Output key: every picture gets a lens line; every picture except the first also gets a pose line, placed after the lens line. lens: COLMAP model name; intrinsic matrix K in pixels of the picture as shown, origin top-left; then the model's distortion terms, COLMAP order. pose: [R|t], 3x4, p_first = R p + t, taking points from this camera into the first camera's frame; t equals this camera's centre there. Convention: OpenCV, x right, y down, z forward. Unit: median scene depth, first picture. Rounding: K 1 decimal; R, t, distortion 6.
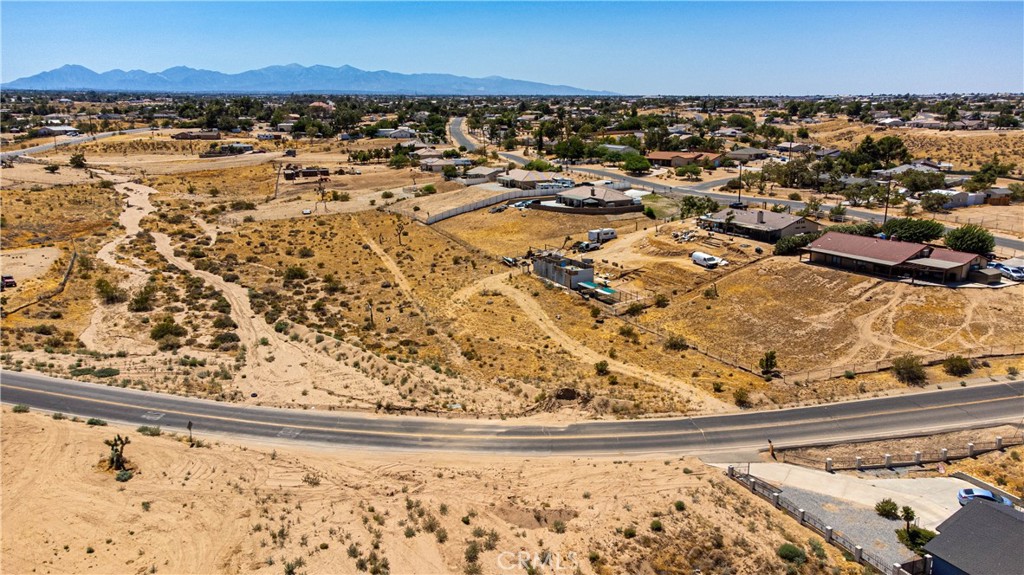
lens RADIAL K [[767.7, 0, 509.9], [0, 767.7, 285.1], [0, 0, 1]] dist [0.026614, 0.041298]
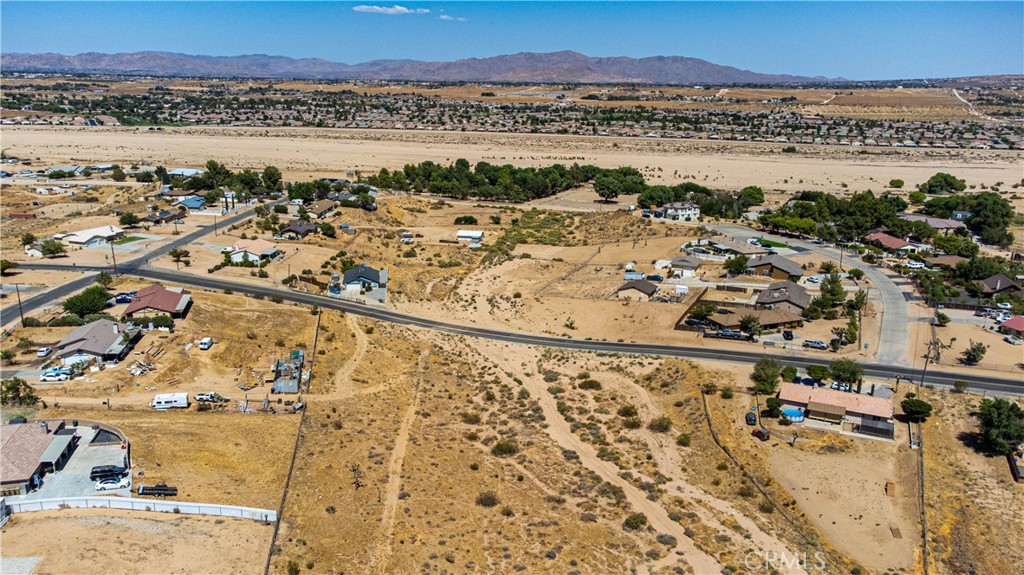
lens RADIAL K [[767.7, 0, 511.4], [0, 767.7, 287.1], [0, 0, 1]] dist [0.026614, 0.041298]
pose [[-0.960162, -0.086526, 0.265711, -0.645427], [0.048975, 0.884034, 0.464849, -0.771137], [-0.275120, 0.459344, -0.844578, 2.115156]]
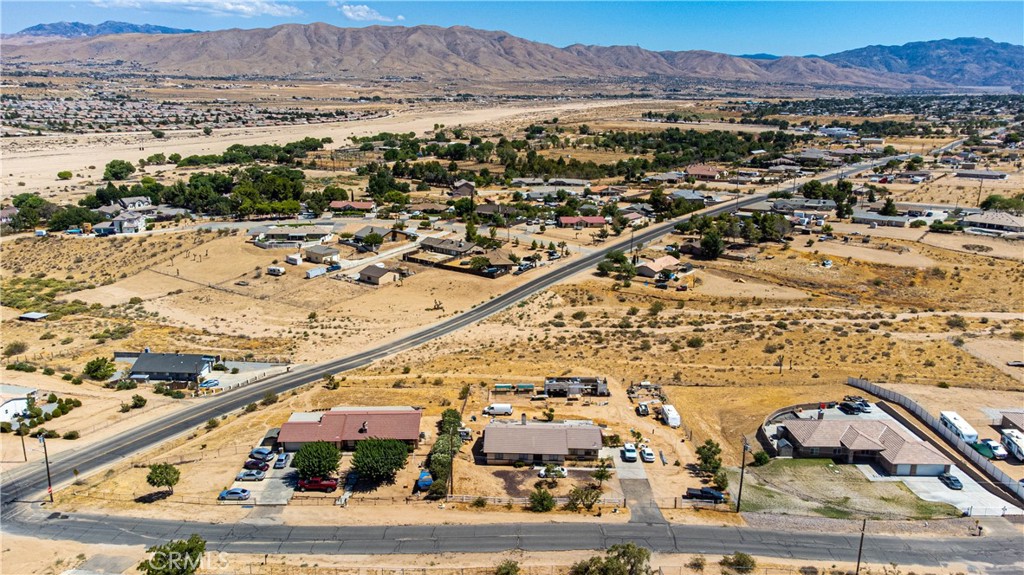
lens RADIAL K [[767.7, 0, 508.8], [0, 767.7, 285.2], [0, 0, 1]] dist [0.026614, 0.041298]
pose [[-0.473254, 0.219849, -0.853052, 1.252638], [-0.212397, 0.911313, 0.352698, -0.639709], [0.854938, 0.348101, -0.384587, 1.509362]]
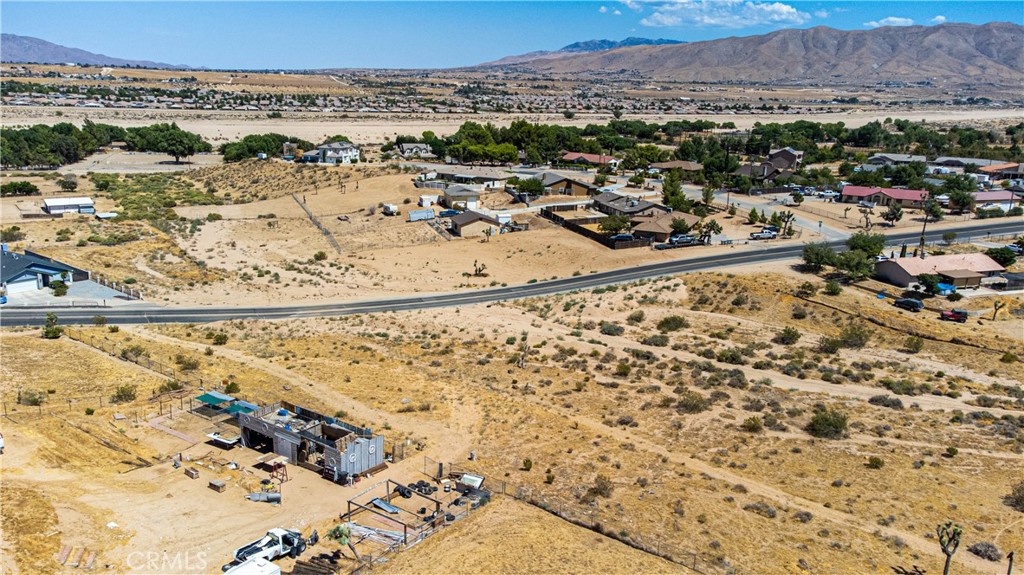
lens RADIAL K [[767.7, 0, 509.7], [0, 767.7, 287.8], [0, 0, 1]] dist [0.026614, 0.041298]
pose [[-0.889203, 0.096172, -0.447290, 0.190636], [-0.128260, 0.886053, 0.445489, -0.390952], [0.439166, 0.453500, -0.775546, 1.601862]]
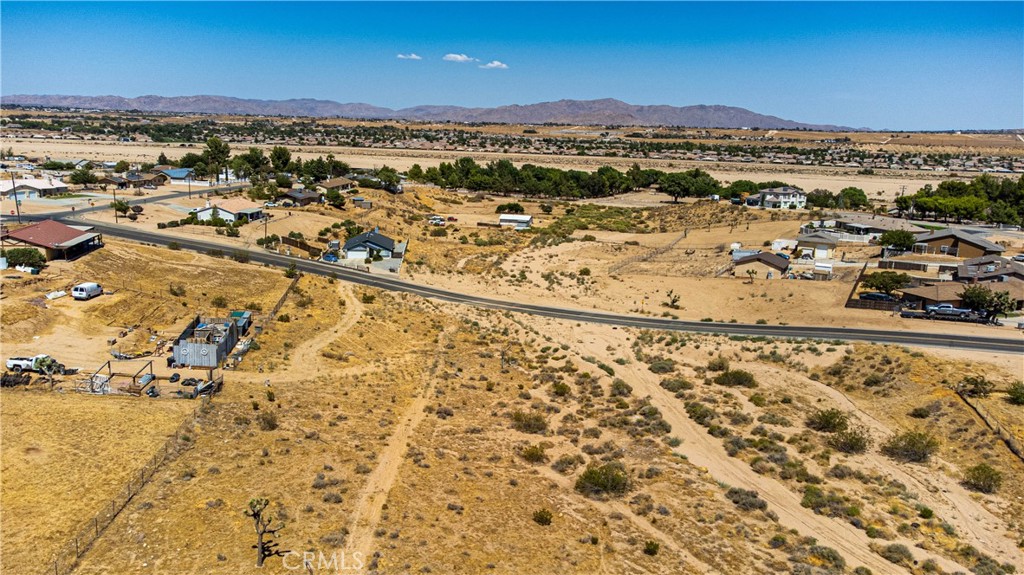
lens RADIAL K [[767.7, 0, 510.2], [0, 767.7, 288.8], [0, 0, 1]] dist [0.026614, 0.041298]
pose [[-0.943658, -0.095068, 0.316974, -0.448156], [0.046623, 0.910099, 0.411761, -0.374910], [-0.327623, 0.403340, -0.854389, 1.690985]]
